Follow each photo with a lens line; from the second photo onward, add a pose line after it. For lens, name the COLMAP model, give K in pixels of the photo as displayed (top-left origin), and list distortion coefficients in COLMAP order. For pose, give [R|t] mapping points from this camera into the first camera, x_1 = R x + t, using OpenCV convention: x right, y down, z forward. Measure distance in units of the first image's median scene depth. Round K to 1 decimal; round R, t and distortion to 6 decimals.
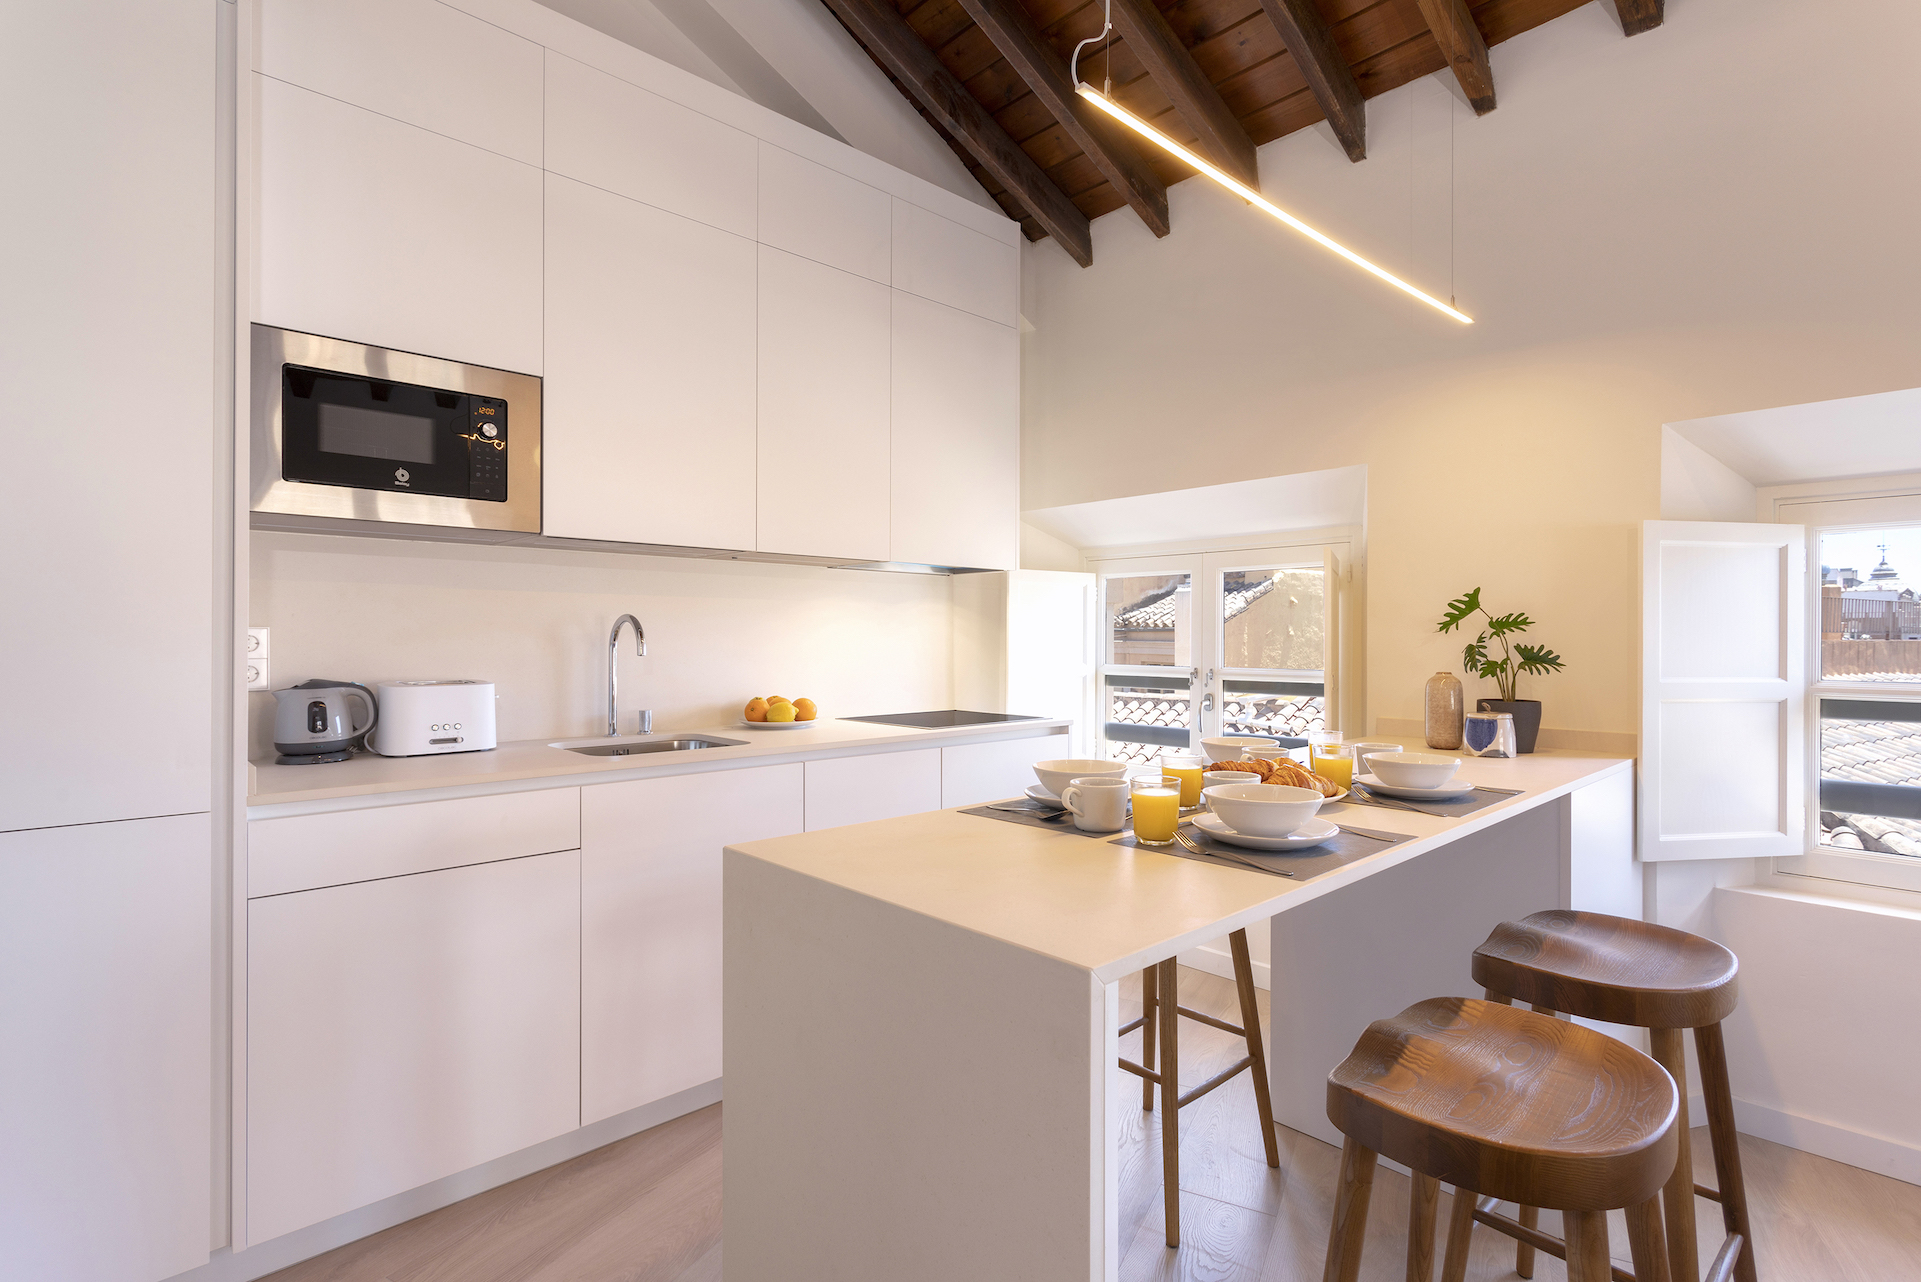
lens RADIAL K [[917.0, 0, 960.5], [0, 917.0, 641.0], [0, 0, 1]] dist [0.015154, -0.000051]
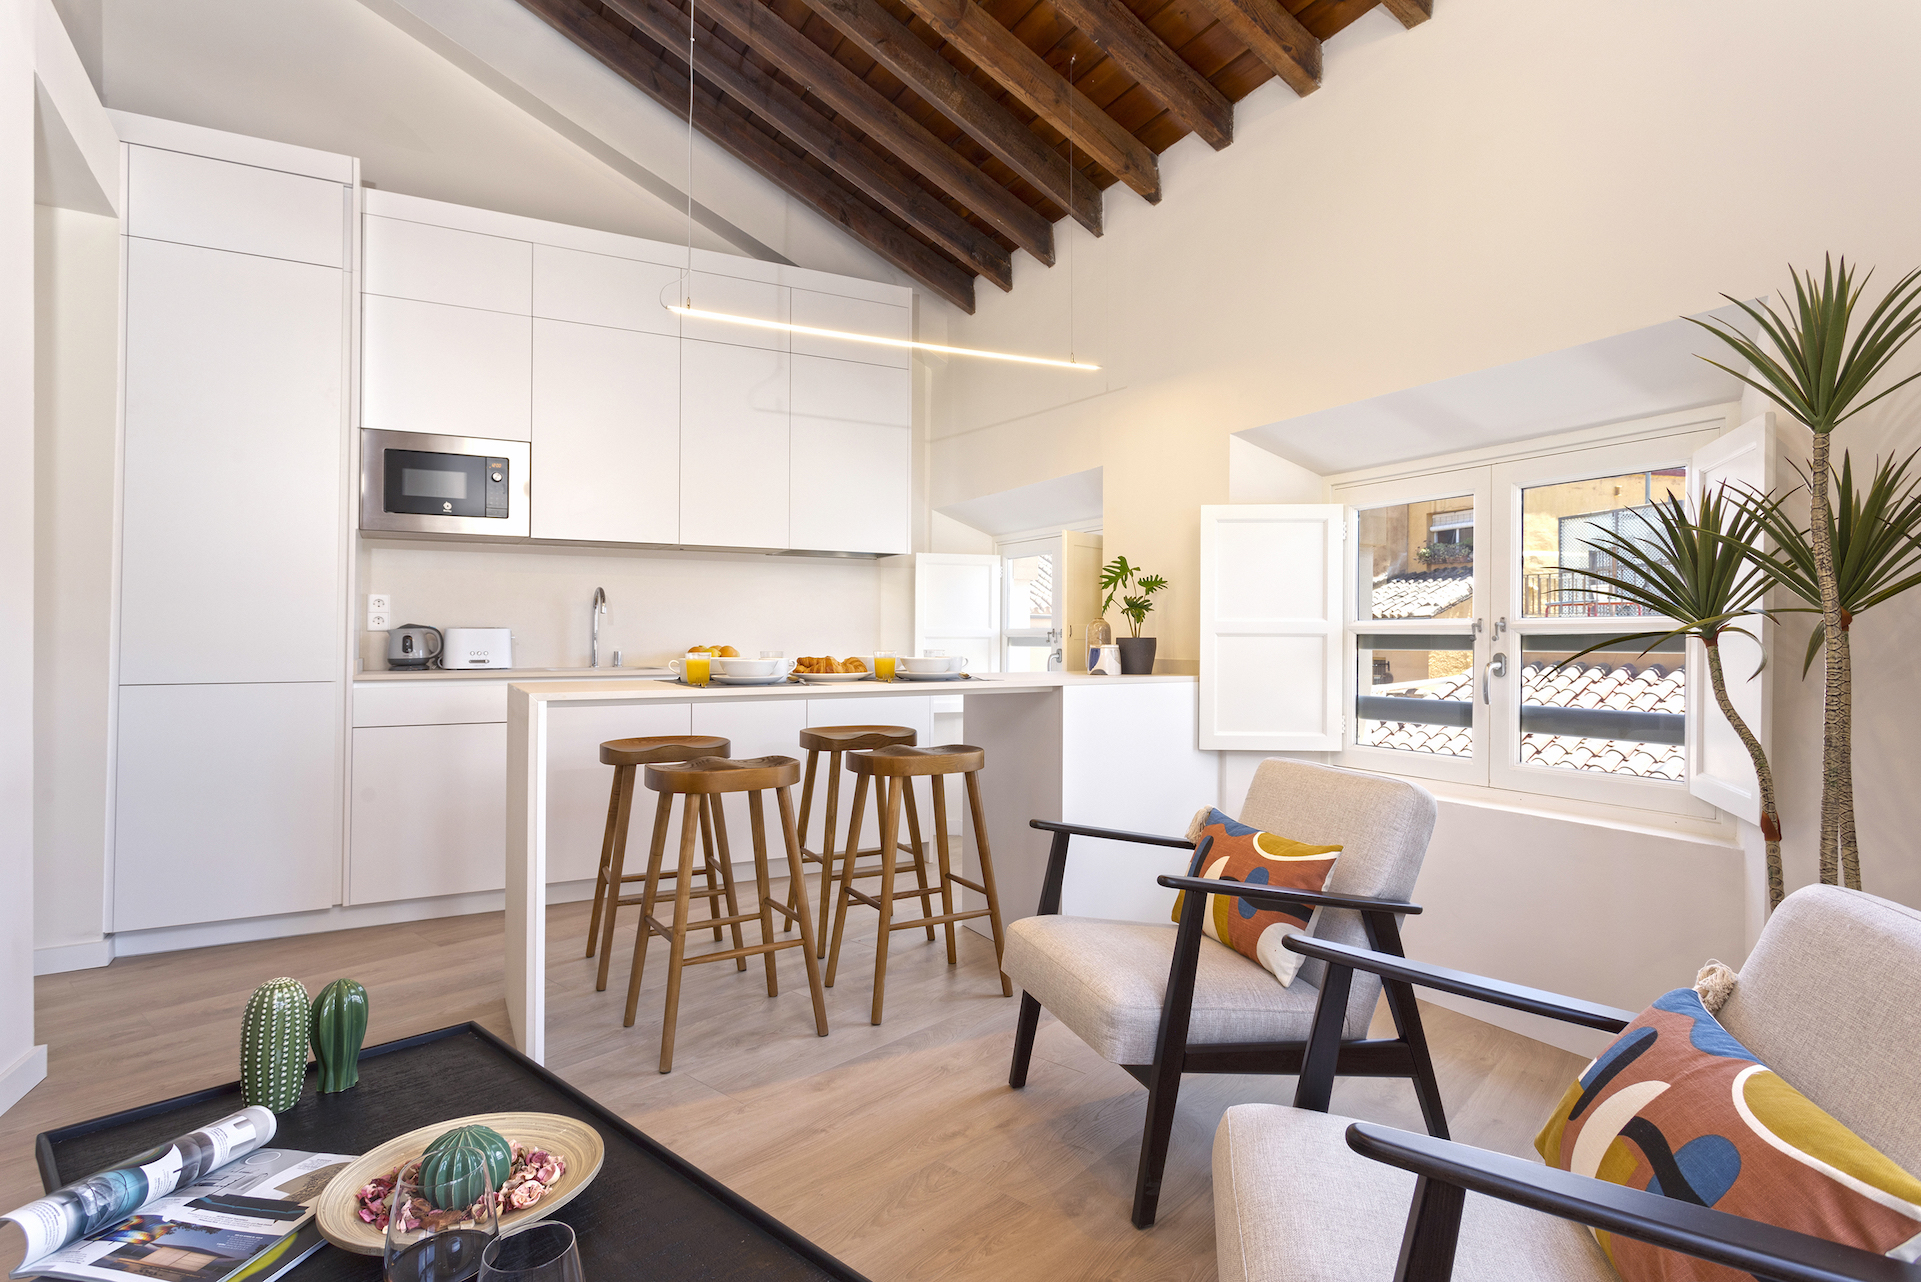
lens RADIAL K [[966.9, 0, 960.5], [0, 966.9, 641.0], [0, 0, 1]] dist [-0.002142, -0.000259]
pose [[0.968981, -0.001460, -0.247131, 0.750832], [0.002232, 0.999993, 0.002843, 0.069876], [0.247125, -0.003307, 0.968978, -0.506785]]
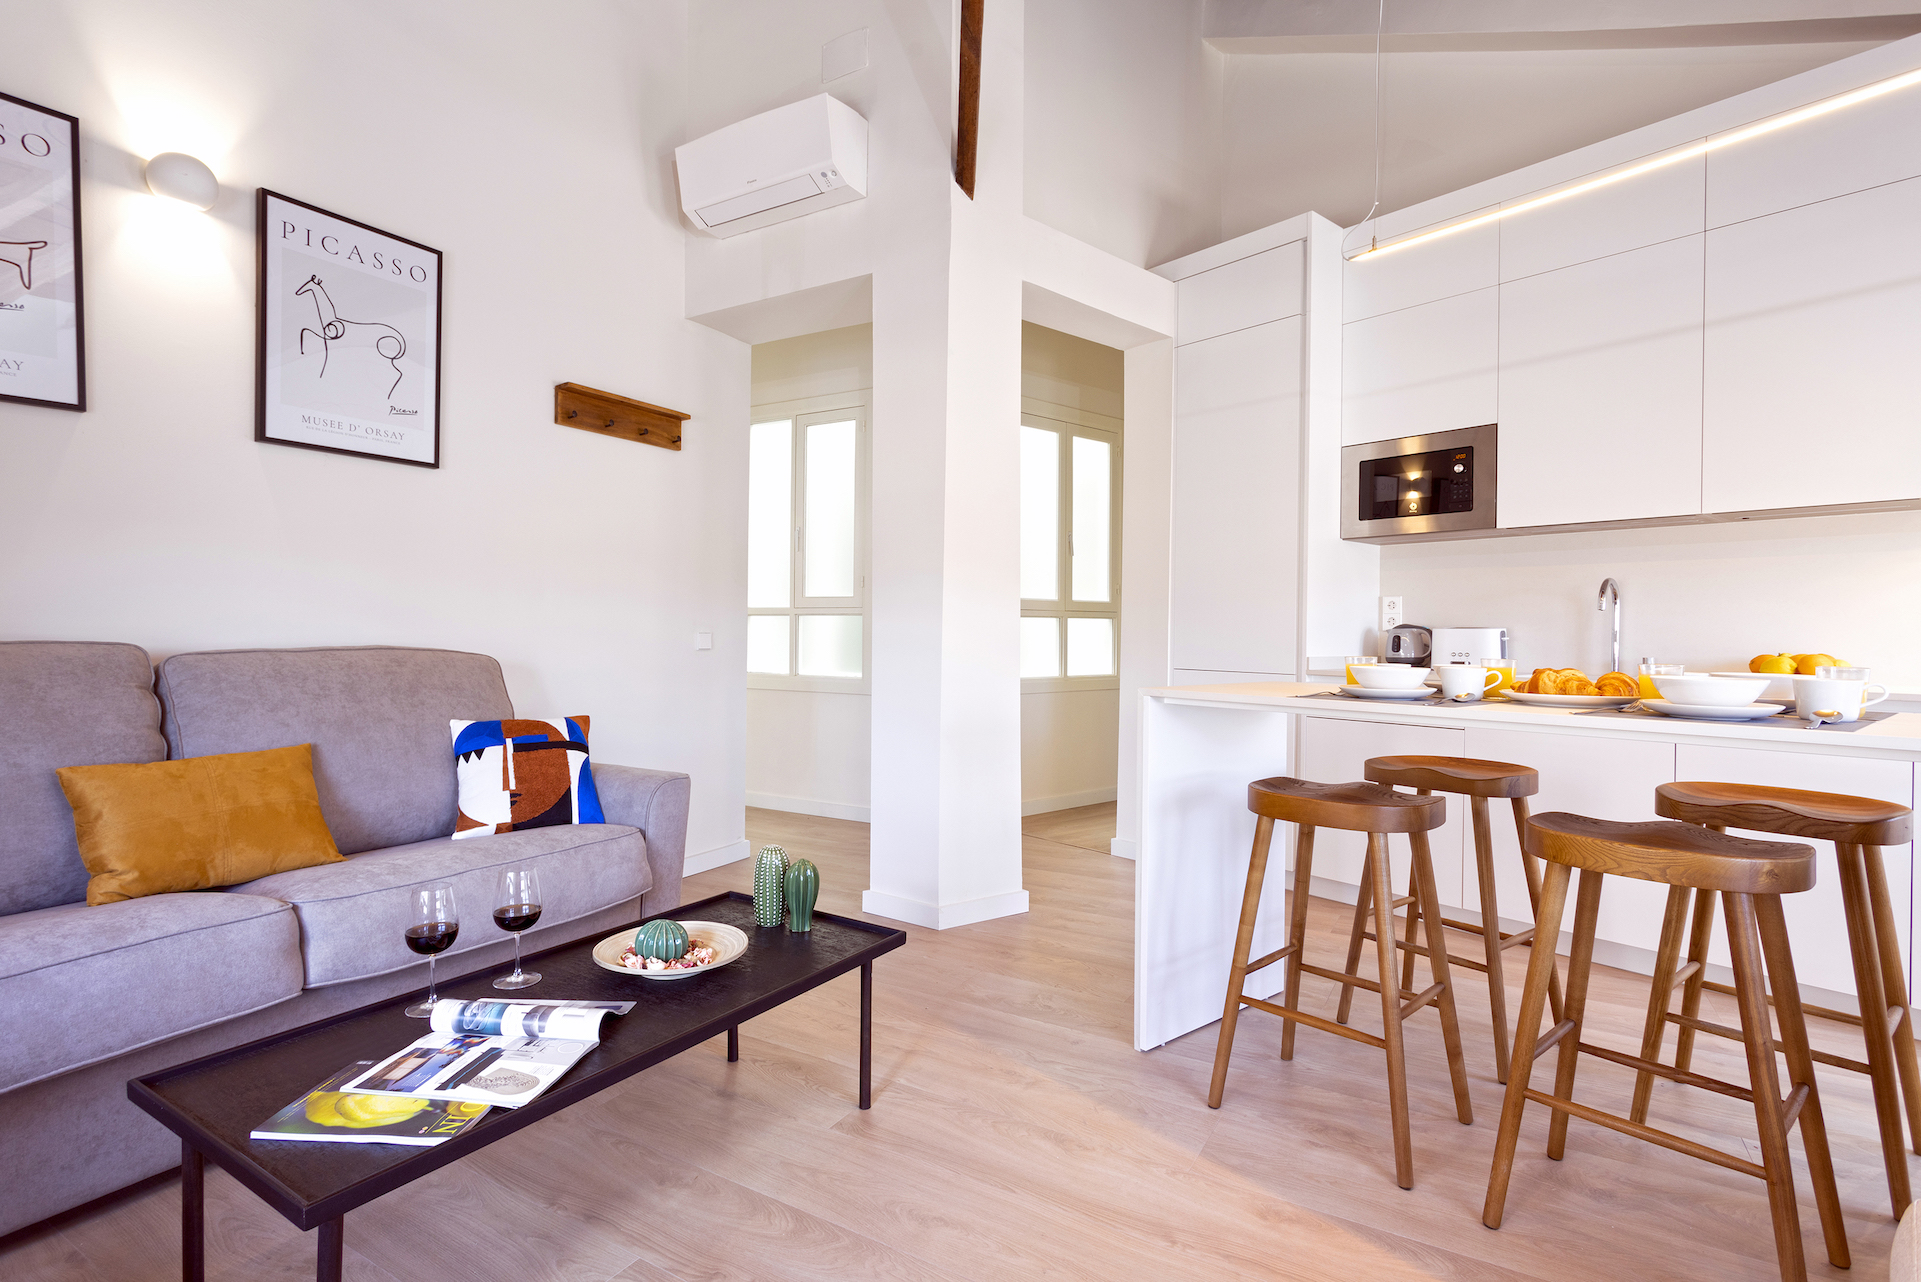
lens RADIAL K [[917.0, 0, 960.5], [0, 917.0, 641.0], [0, 0, 1]] dist [0.015154, -0.000051]
pose [[-0.020552, 0.007532, -0.999760, 1.095748], [-0.010378, 0.999916, 0.007747, 0.067719], [0.999735, 0.010535, -0.020473, 0.161432]]
